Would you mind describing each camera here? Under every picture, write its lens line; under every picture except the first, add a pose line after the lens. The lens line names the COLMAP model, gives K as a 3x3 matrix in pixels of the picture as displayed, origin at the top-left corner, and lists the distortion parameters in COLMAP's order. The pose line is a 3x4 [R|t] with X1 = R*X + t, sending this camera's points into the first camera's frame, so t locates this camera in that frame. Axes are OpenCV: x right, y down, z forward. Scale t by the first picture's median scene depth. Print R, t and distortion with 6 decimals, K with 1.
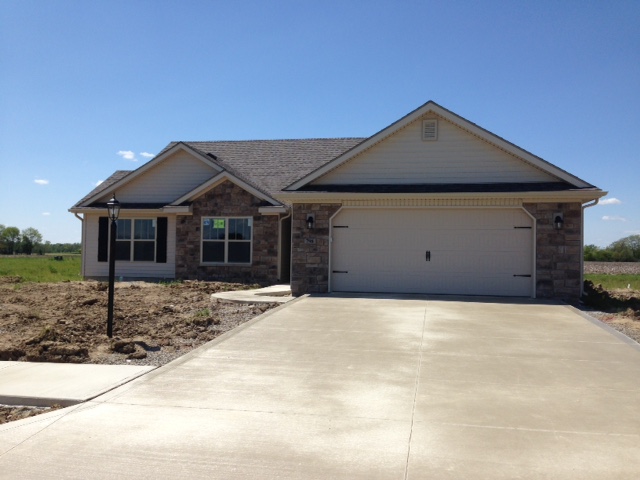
lens RADIAL K [[604.6, 0, 320.3], [0, 604.6, 238.5], [0, 0, 1]] dist [0.047558, 0.000000]
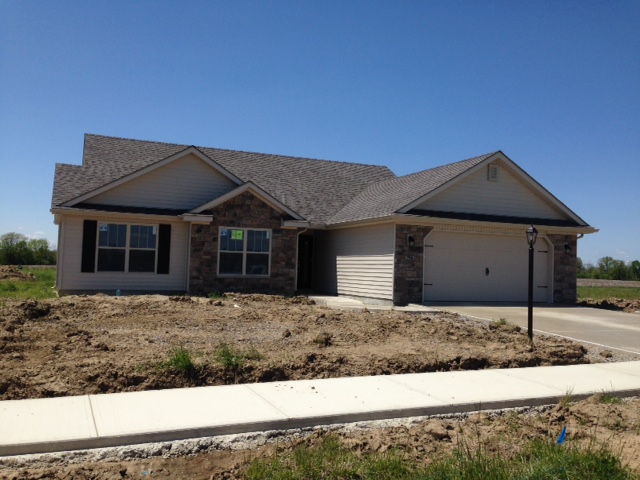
lens RADIAL K [[604.6, 0, 321.0], [0, 604.6, 239.9], [0, 0, 1]] dist [0.047558, 0.000000]
pose [[0.822191, 0.036216, 0.568059, -0.617089], [-0.031656, 0.999339, -0.017893, -0.002699], [-0.568331, -0.003271, 0.822794, 0.114438]]
